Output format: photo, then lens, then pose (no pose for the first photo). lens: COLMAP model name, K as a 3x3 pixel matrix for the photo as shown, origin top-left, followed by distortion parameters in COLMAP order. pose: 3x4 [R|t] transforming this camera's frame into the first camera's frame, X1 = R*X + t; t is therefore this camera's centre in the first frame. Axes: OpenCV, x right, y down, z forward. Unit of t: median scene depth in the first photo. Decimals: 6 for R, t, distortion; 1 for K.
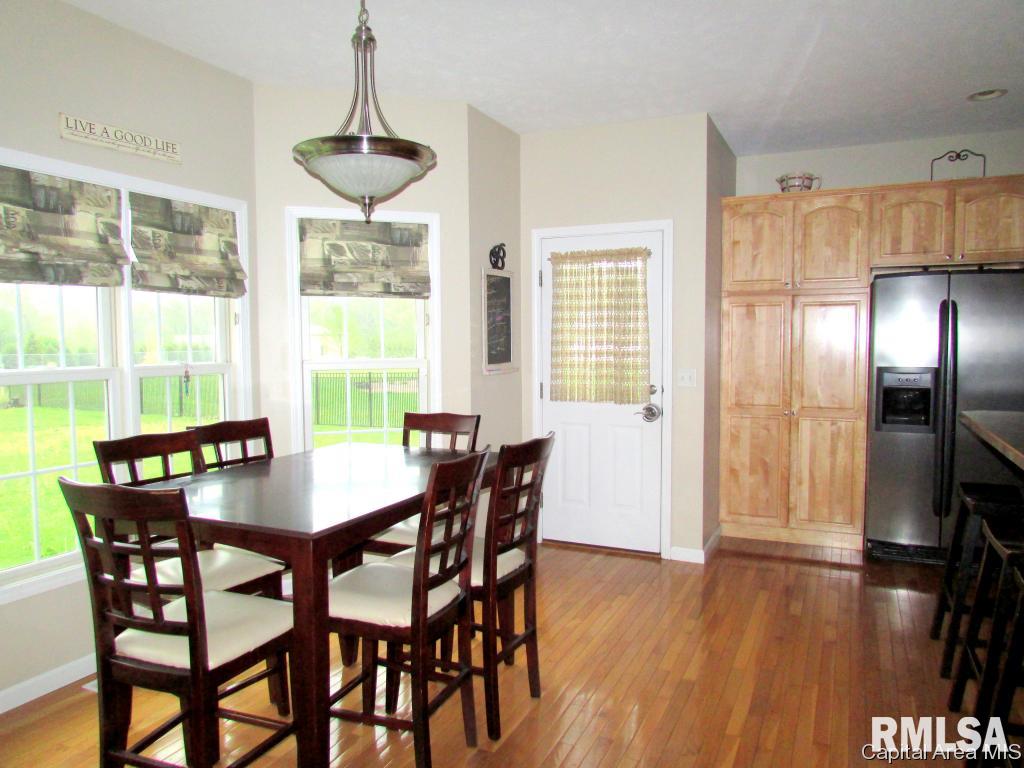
lens RADIAL K [[727.0, 0, 516.2], [0, 727.0, 382.9], [0, 0, 1]] dist [-0.007626, -0.006003]
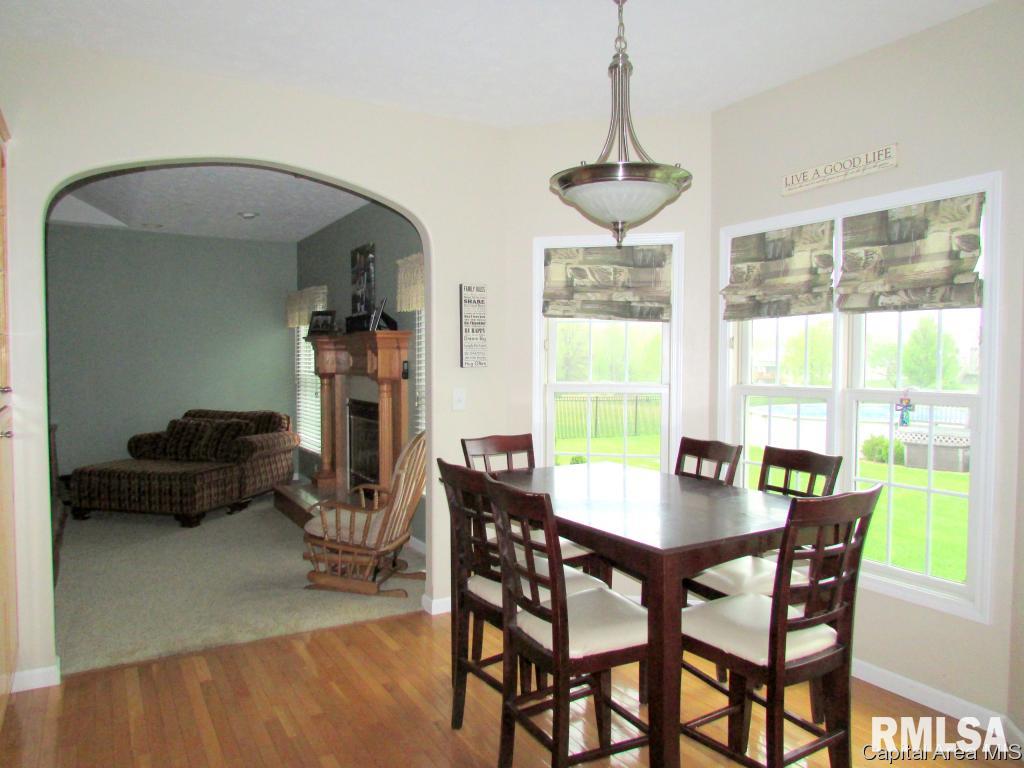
lens RADIAL K [[727.0, 0, 516.8], [0, 727.0, 383.8], [0, 0, 1]] dist [-0.007626, -0.006003]
pose [[-0.570110, 0.016986, -0.821393, 0.570275], [-0.062474, 0.995995, 0.063959, -0.066988], [0.819189, 0.087779, -0.566766, 1.211458]]
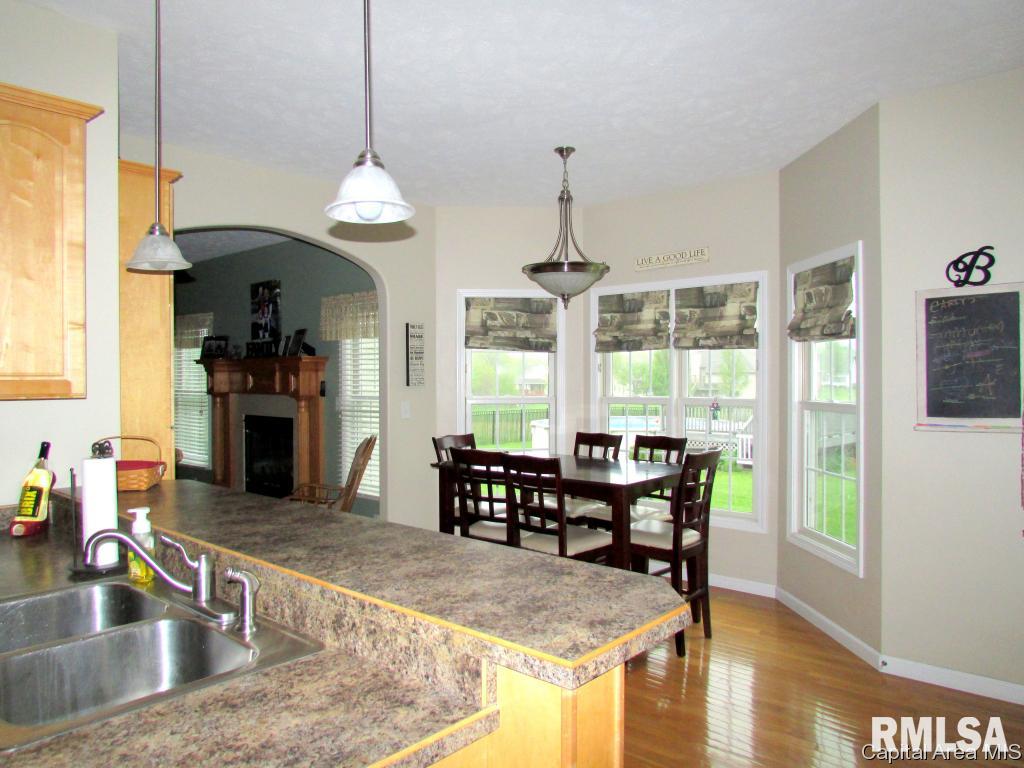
lens RADIAL K [[727.0, 0, 511.6], [0, 727.0, 385.7], [0, 0, 1]] dist [-0.007626, -0.006003]
pose [[-0.293808, 0.002372, -0.955861, 1.107869], [-0.064453, 0.997672, 0.022288, -0.062100], [0.953689, 0.068157, -0.292971, 1.128977]]
